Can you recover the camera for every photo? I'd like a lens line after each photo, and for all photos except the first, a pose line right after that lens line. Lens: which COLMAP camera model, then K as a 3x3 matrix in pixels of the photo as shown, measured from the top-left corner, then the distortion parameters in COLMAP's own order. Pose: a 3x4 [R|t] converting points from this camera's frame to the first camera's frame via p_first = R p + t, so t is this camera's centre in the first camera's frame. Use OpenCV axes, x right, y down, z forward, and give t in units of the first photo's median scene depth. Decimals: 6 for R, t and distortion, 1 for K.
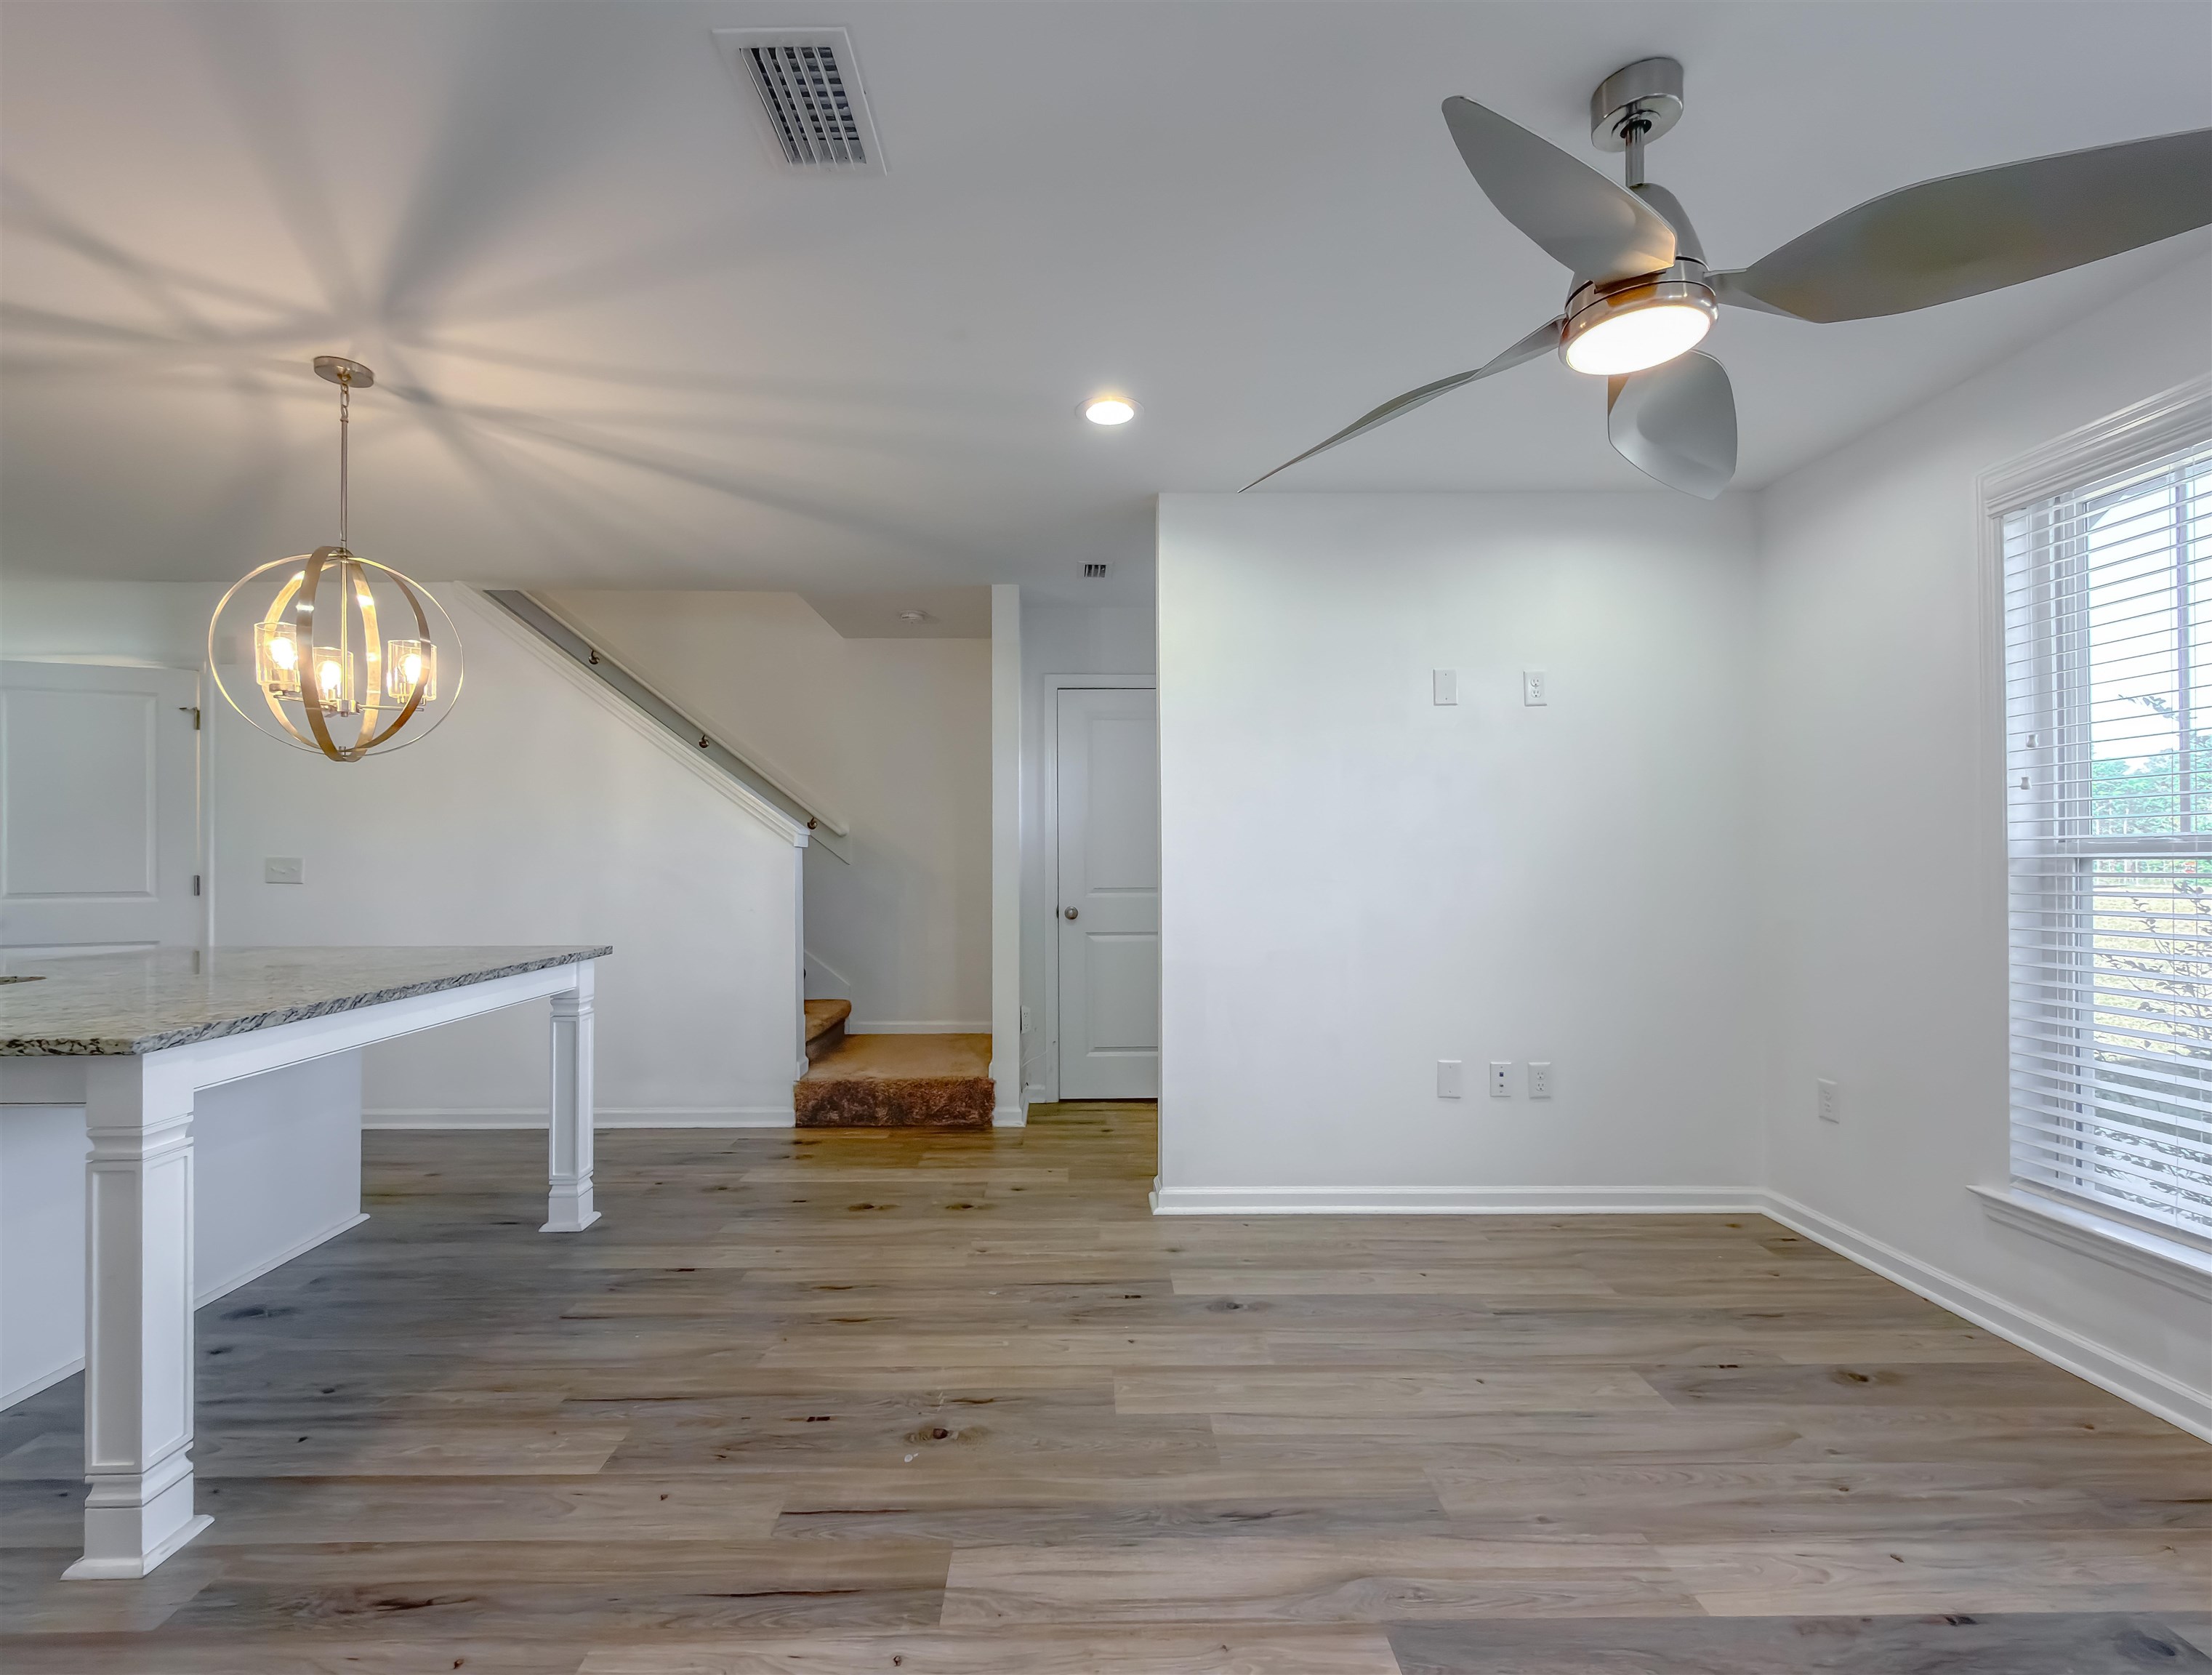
lens RADIAL K [[957.3, 0, 1078.1], [0, 957.3, 850.6], [0, 0, 1]] dist [0.002683, 0.000090]
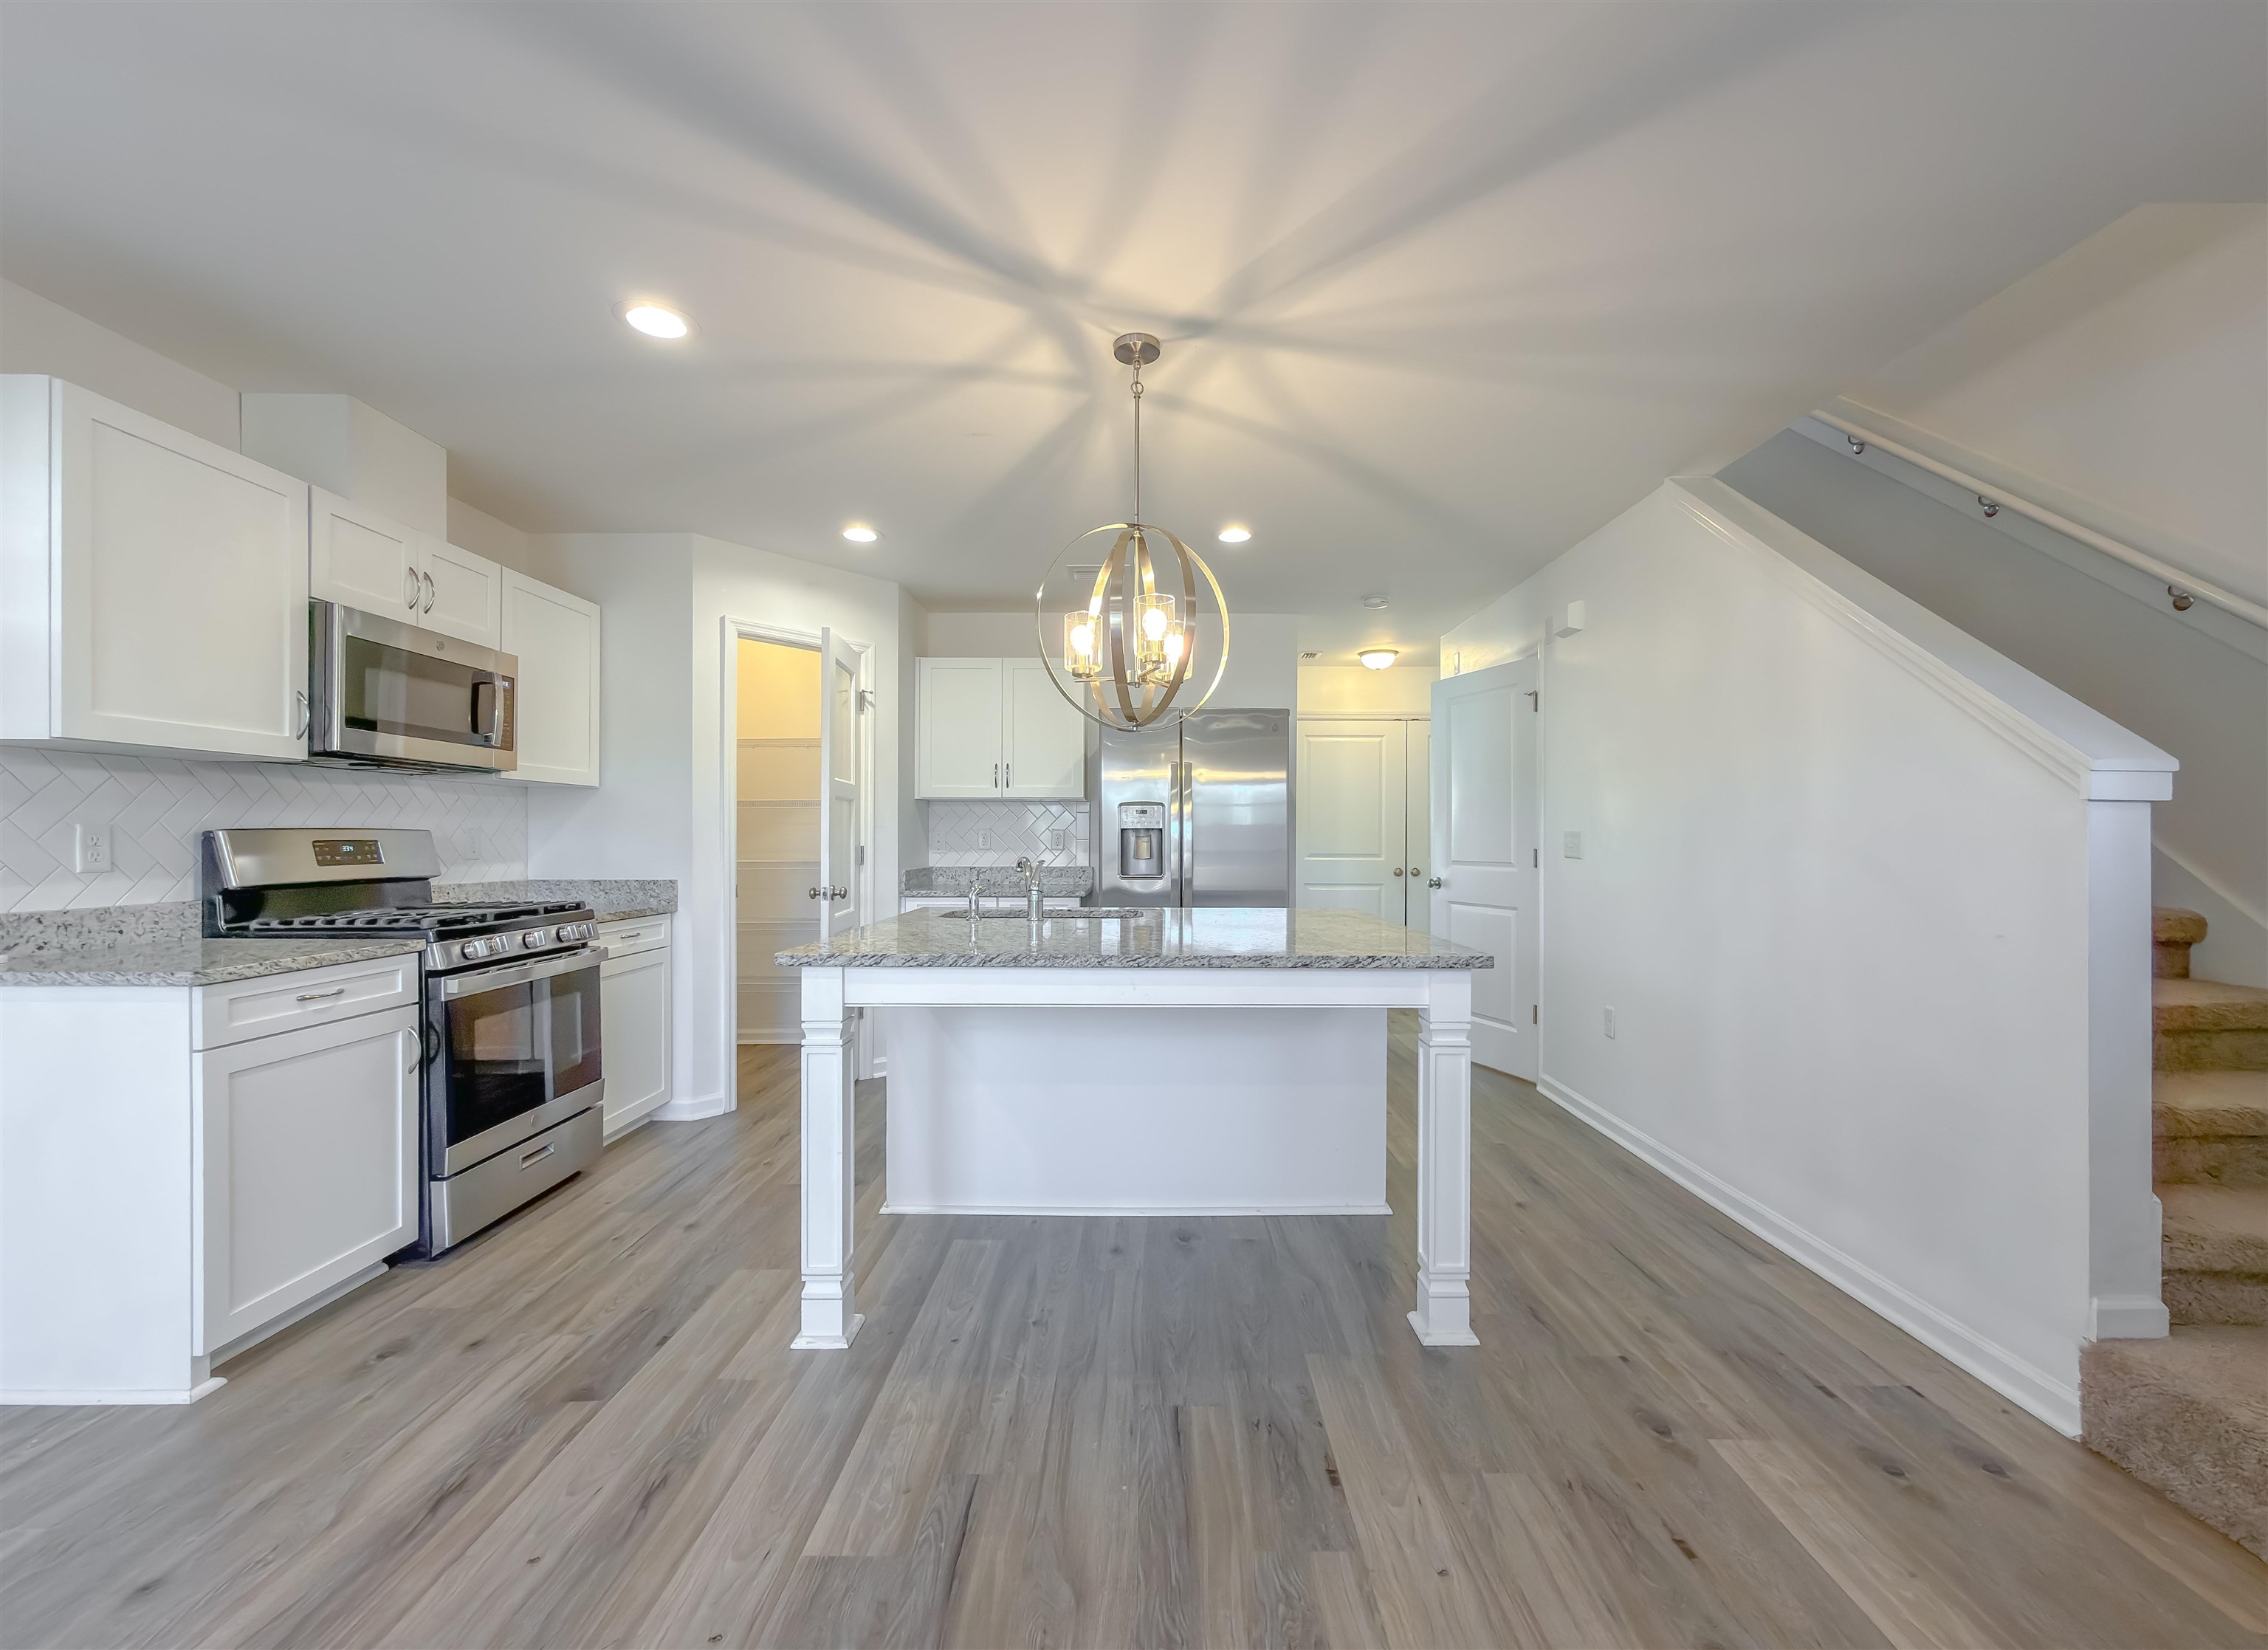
lens RADIAL K [[952.0, 0, 1144.4], [0, 952.0, 841.6], [0, 0, 1]] dist [0.001052, -0.000408]
pose [[-0.013076, 0.006609, -0.999893, 0.241343], [0.003782, 0.999971, 0.006560, 0.017260], [0.999907, -0.003696, -0.013101, 0.985968]]
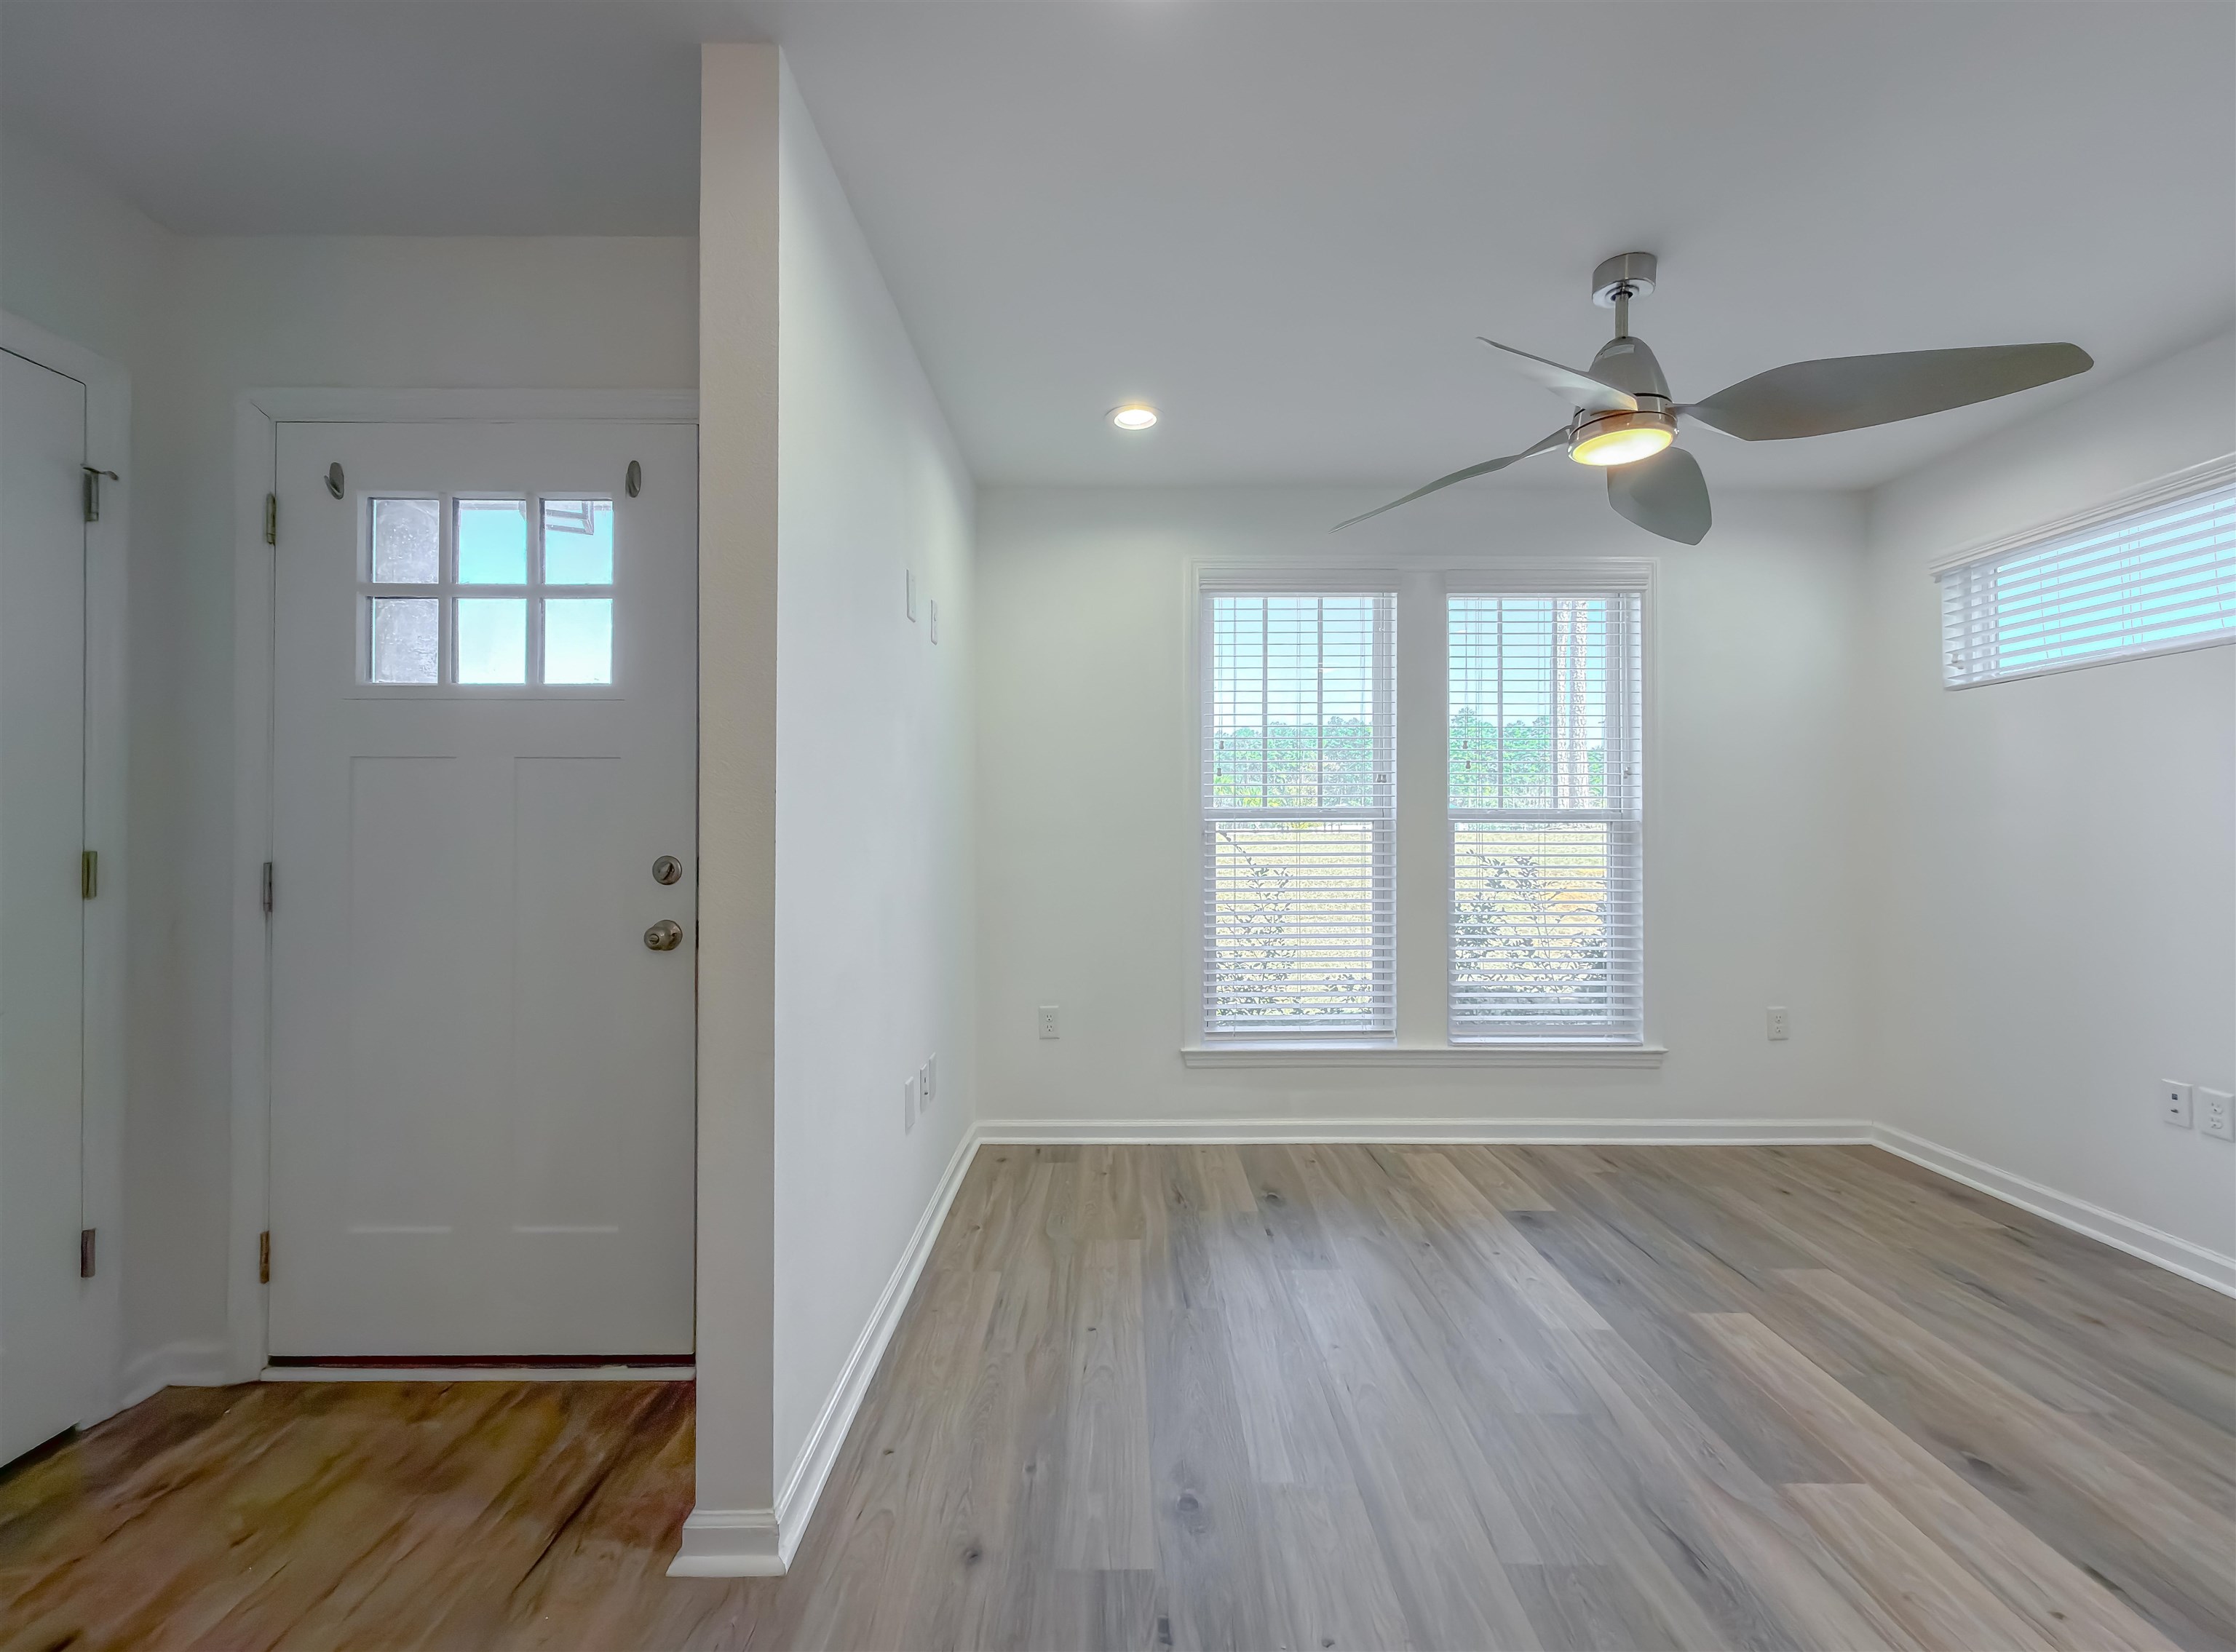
lens RADIAL K [[953.9, 0, 1126.3], [0, 953.9, 815.6], [0, 0, 1]] dist [-0.001350, 0.000952]
pose [[0.001165, 0.016505, 0.999863, -0.505891], [-0.007337, 0.999837, -0.016496, 0.019366], [-0.999972, -0.007316, 0.001286, 1.068929]]
